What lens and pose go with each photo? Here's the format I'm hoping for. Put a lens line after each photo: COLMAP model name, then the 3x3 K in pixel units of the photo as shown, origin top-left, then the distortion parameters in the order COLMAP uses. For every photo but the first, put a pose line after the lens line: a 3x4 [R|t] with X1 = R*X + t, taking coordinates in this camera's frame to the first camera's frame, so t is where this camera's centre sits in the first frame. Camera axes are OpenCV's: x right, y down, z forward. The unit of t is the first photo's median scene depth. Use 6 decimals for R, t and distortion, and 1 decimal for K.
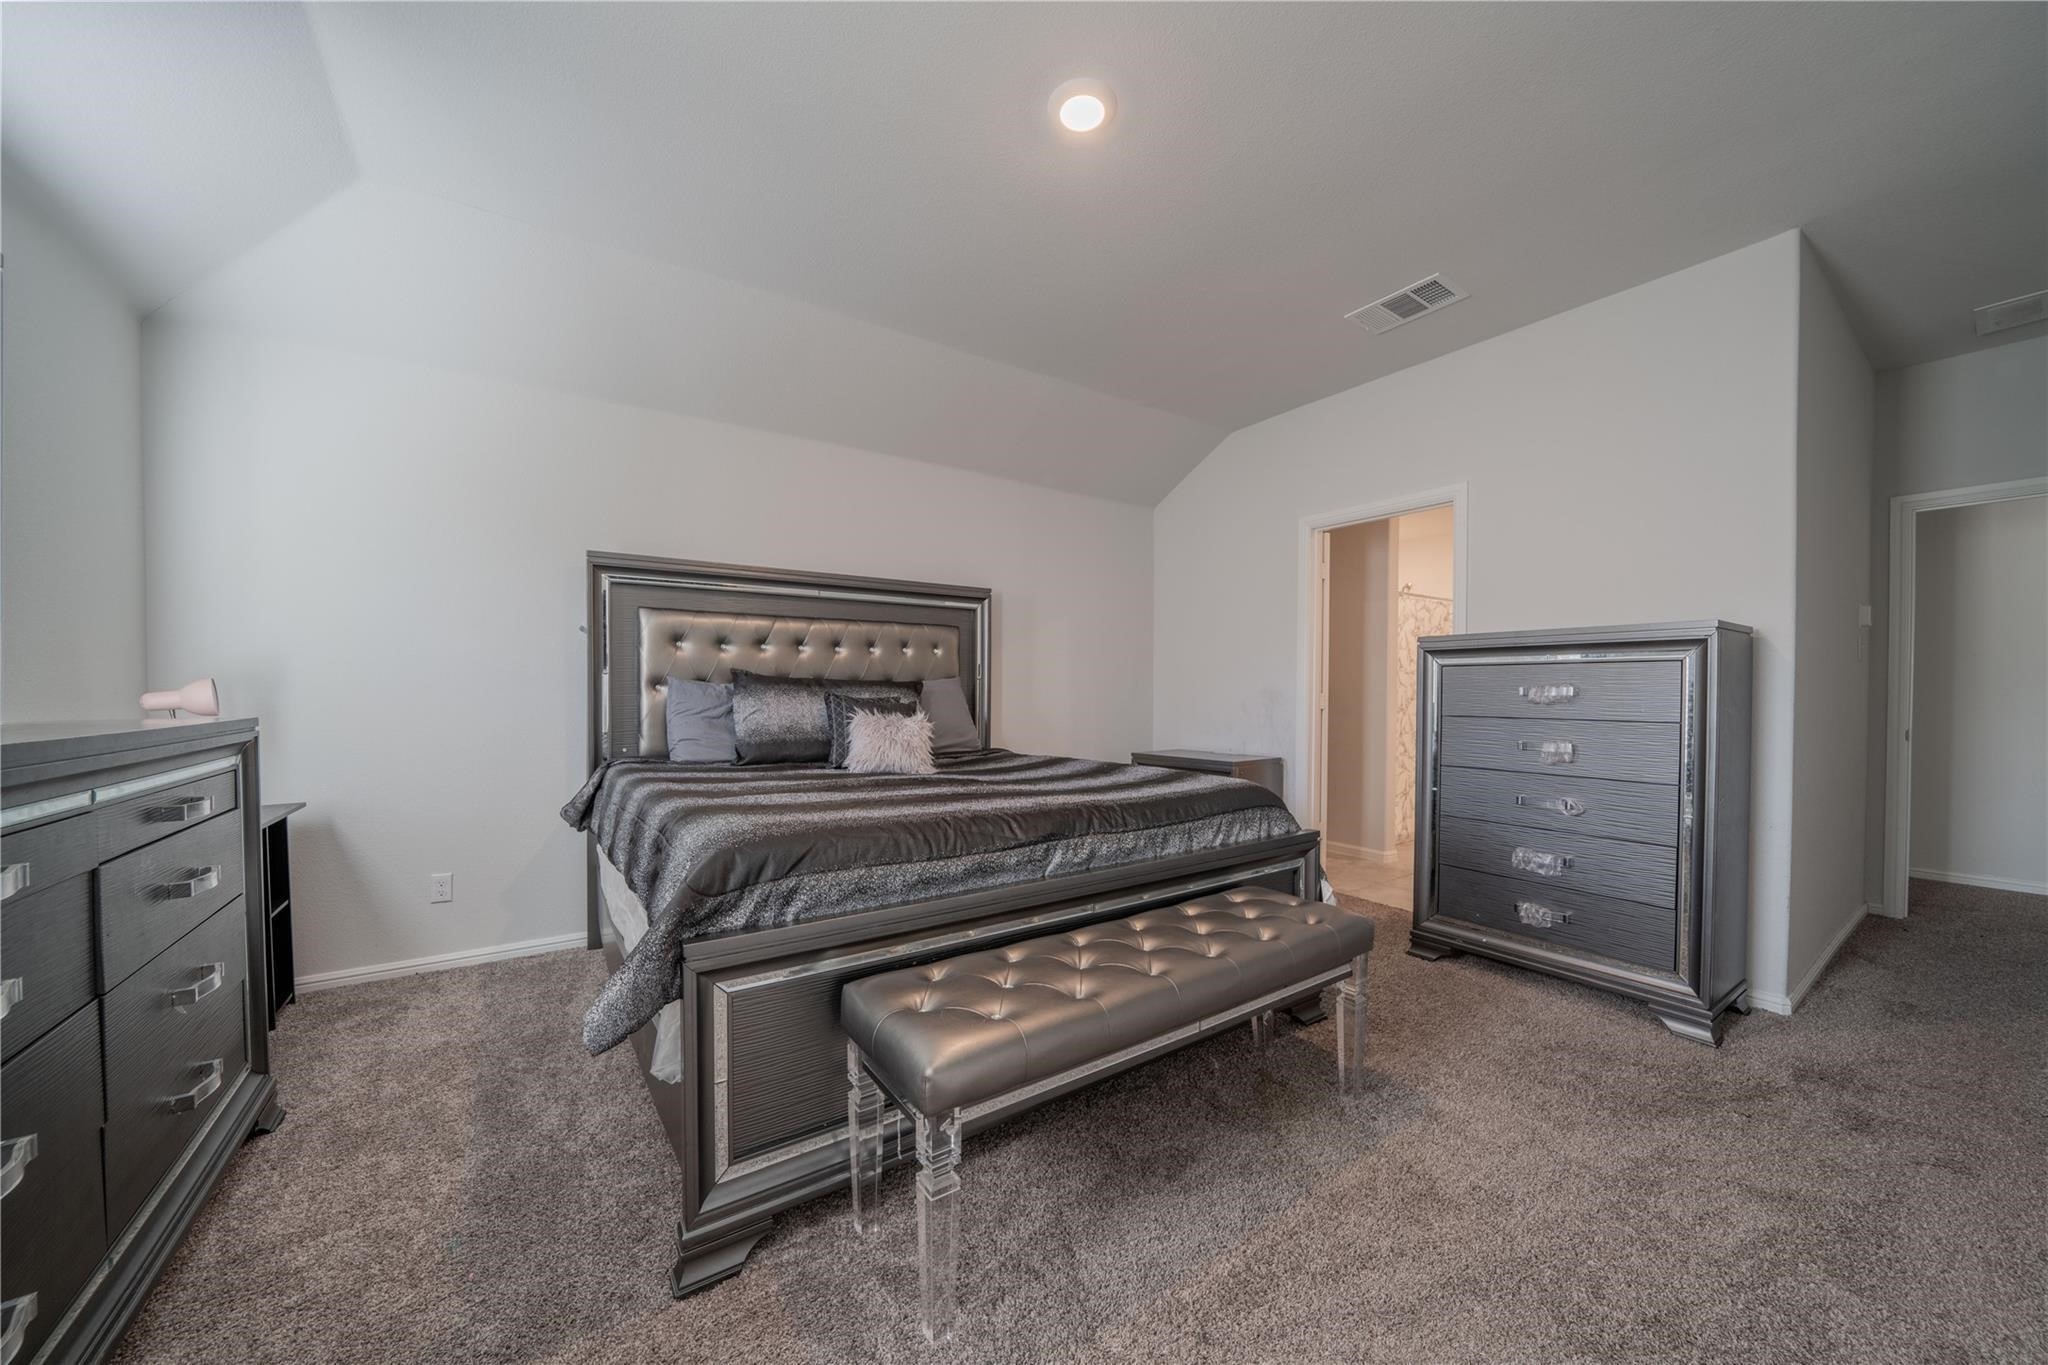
lens RADIAL K [[720.2, 0, 1014.0], [0, 720.2, 695.5], [0, 0, 1]] dist [-0.023292, 0.002471]
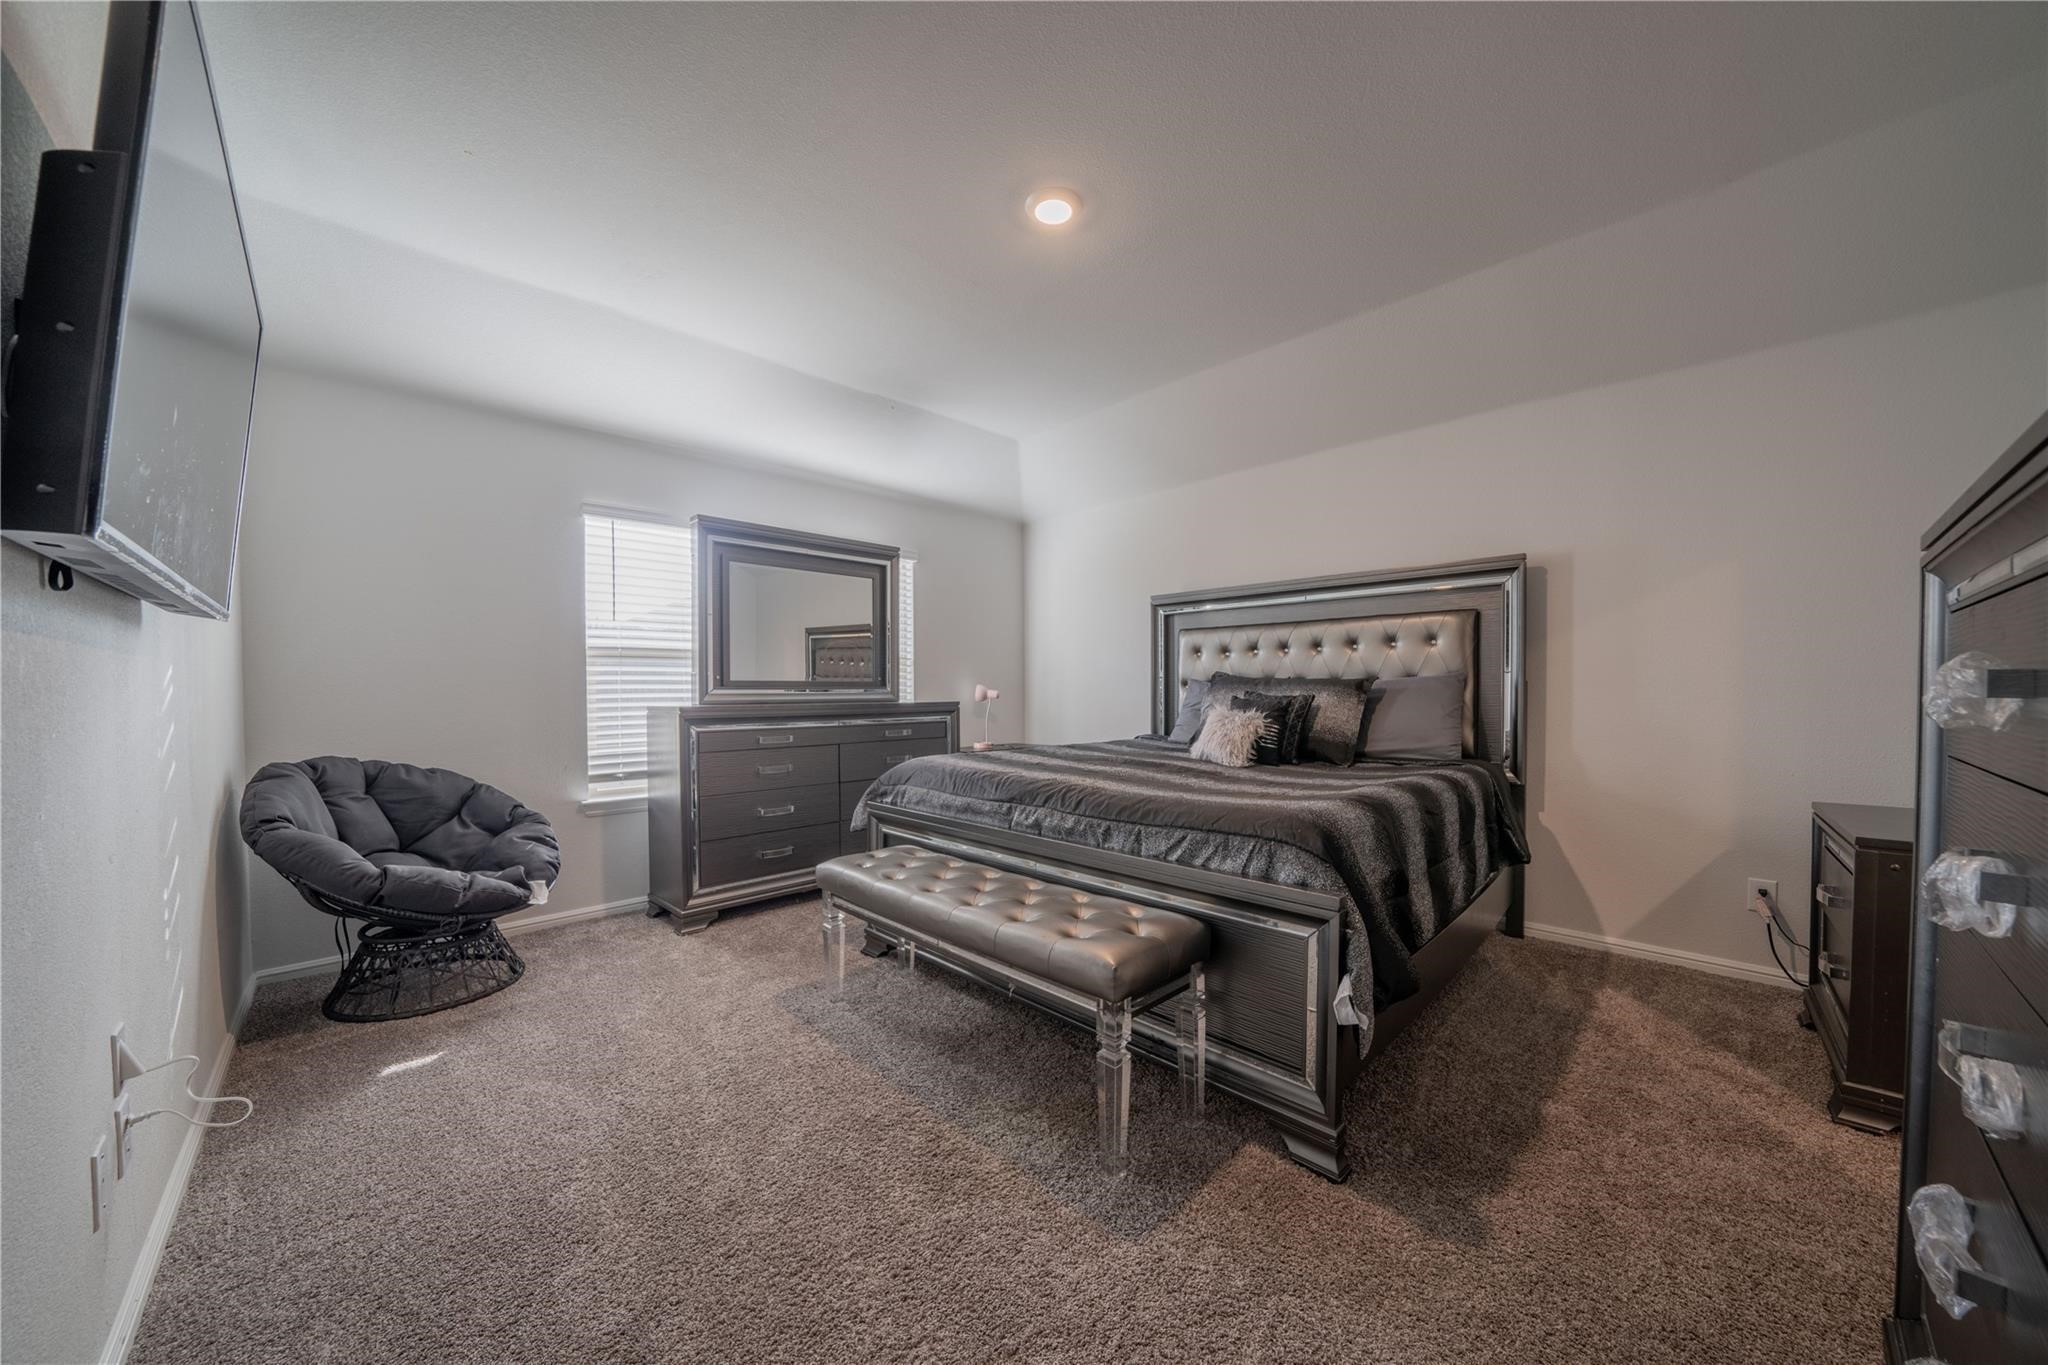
lens RADIAL K [[720.2, 0, 1015.8], [0, 720.2, 693.8], [0, 0, 1]] dist [-0.023292, 0.002471]
pose [[0.161017, 0.003407, -0.986946, 1.133558], [0.000115, 0.999994, 0.003470, -0.006316], [0.986952, -0.000672, 0.161016, 0.640652]]
